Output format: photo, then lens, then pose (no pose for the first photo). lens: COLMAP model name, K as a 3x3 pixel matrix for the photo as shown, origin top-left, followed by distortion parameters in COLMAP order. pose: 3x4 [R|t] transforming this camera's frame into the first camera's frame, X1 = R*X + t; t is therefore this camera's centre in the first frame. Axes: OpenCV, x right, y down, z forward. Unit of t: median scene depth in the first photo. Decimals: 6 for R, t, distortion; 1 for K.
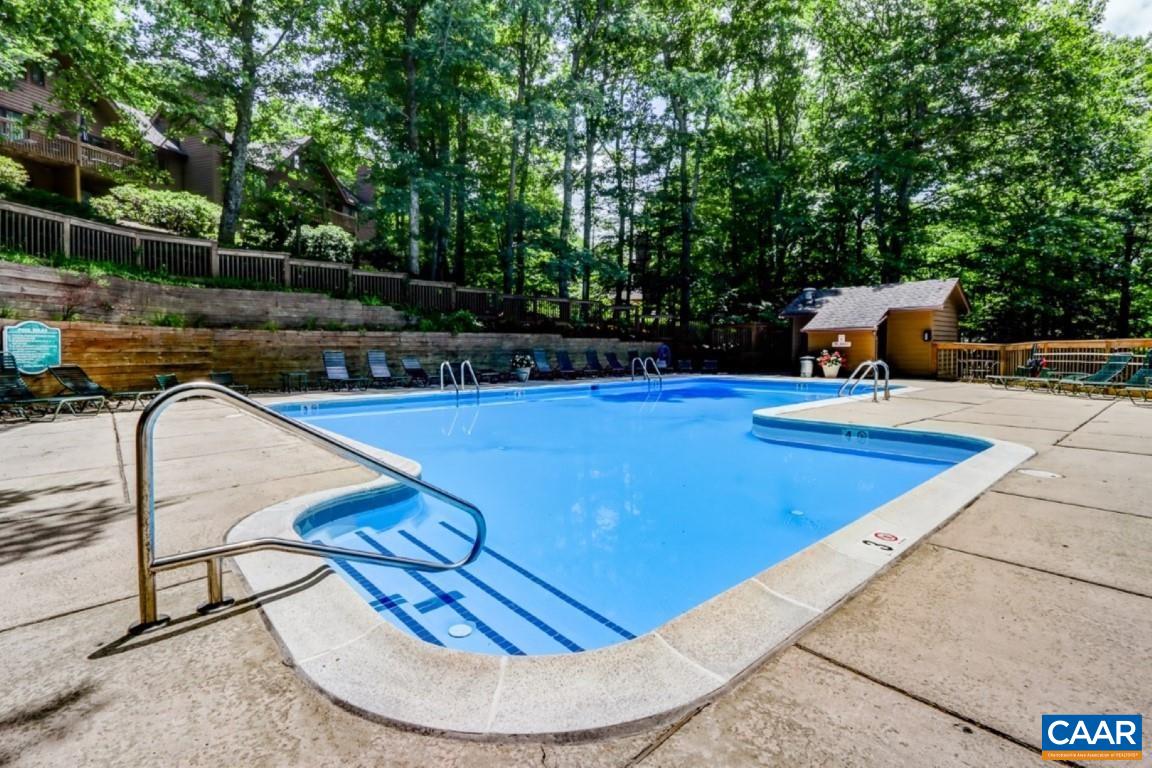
lens RADIAL K [[537.7, 0, 579.6], [0, 537.7, 369.7], [0, 0, 1]] dist [-0.000473, 0.000176]
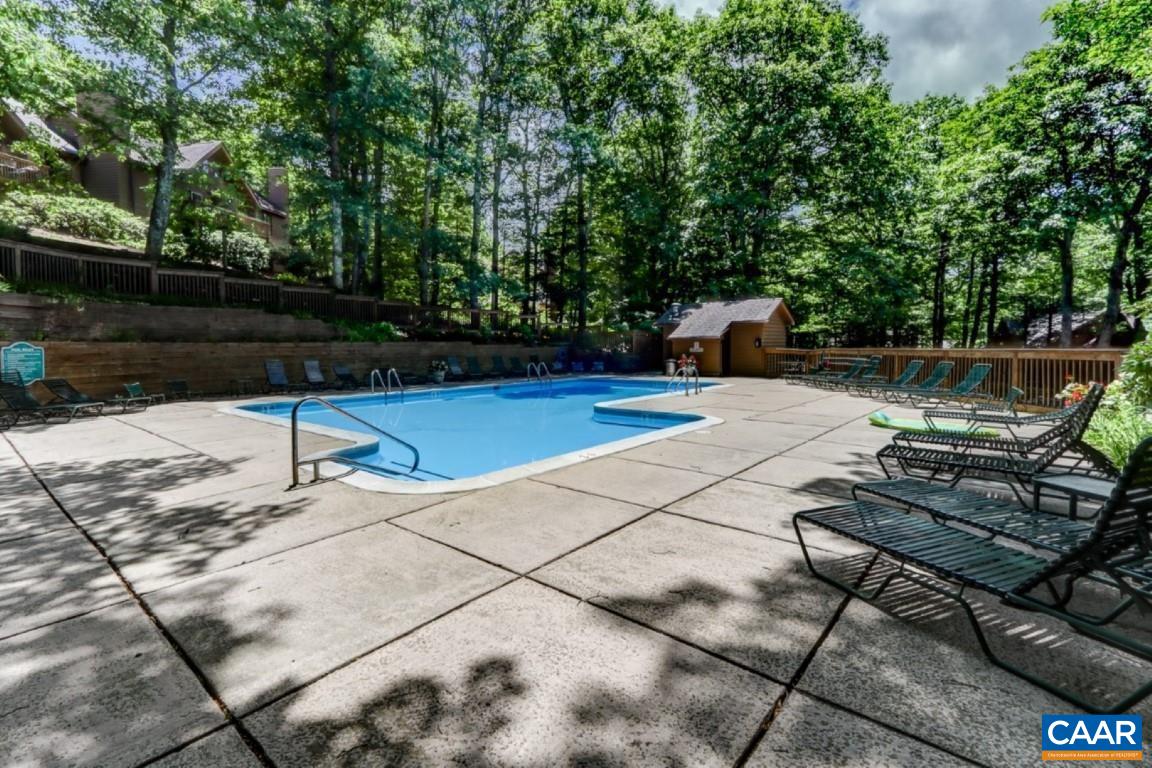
lens RADIAL K [[528.7, 0, 568.1], [0, 528.7, 365.0], [0, 0, 1]] dist [0.014460, -0.000261]
pose [[0.991098, -0.010347, 0.132733, 0.019306], [0.010751, 0.999939, -0.002330, -0.010124], [-0.132700, 0.003736, 0.991149, -0.162336]]
